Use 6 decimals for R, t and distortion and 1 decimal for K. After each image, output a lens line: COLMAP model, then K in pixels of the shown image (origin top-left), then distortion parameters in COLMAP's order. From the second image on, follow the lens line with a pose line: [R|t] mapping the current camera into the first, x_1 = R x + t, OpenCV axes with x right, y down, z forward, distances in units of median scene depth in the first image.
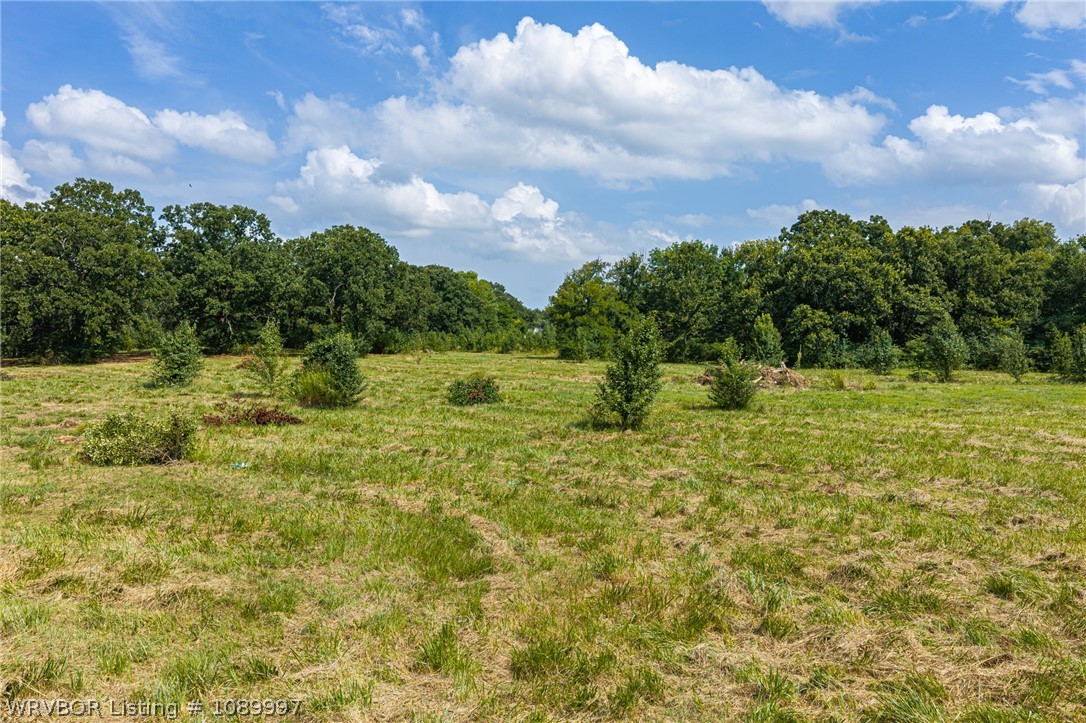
lens RADIAL K [[927.6, 0, 545.4], [0, 927.6, 370.6], [0, 0, 1]] dist [0.018071, -0.029101]
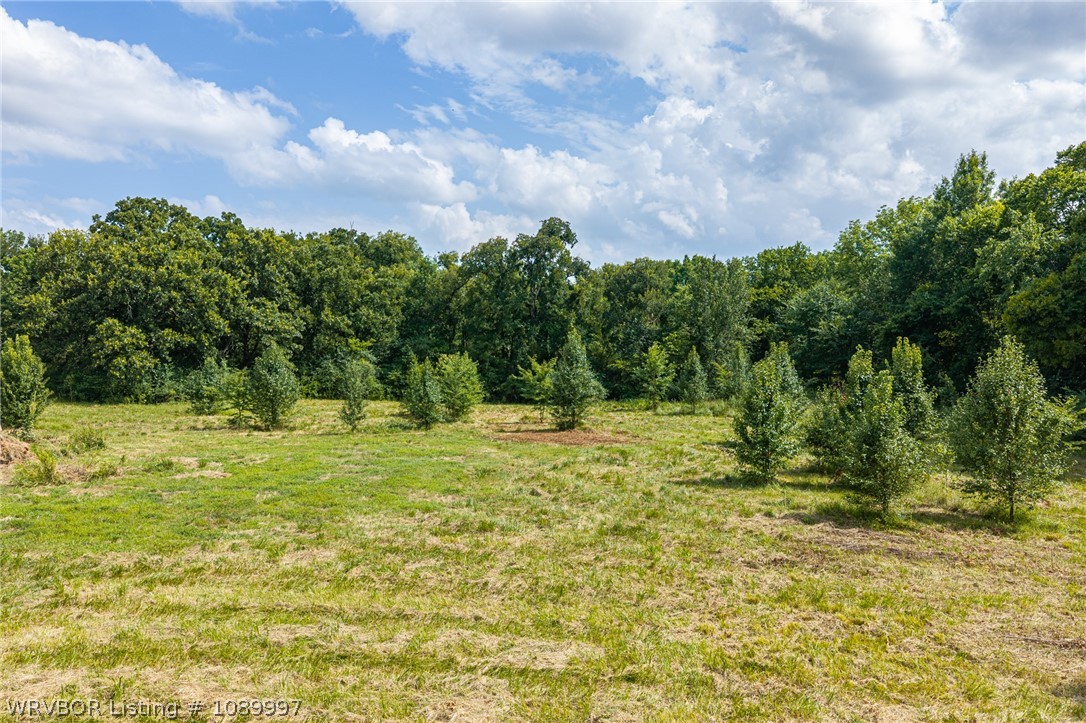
lens RADIAL K [[927.6, 0, 540.8], [0, 927.6, 358.8], [0, 0, 1]] dist [0.018071, -0.029101]
pose [[0.817464, 0.004271, 0.575964, 0.092933], [0.002580, 0.999935, -0.011076, -0.021170], [-0.575974, 0.010540, 0.817400, 0.131884]]
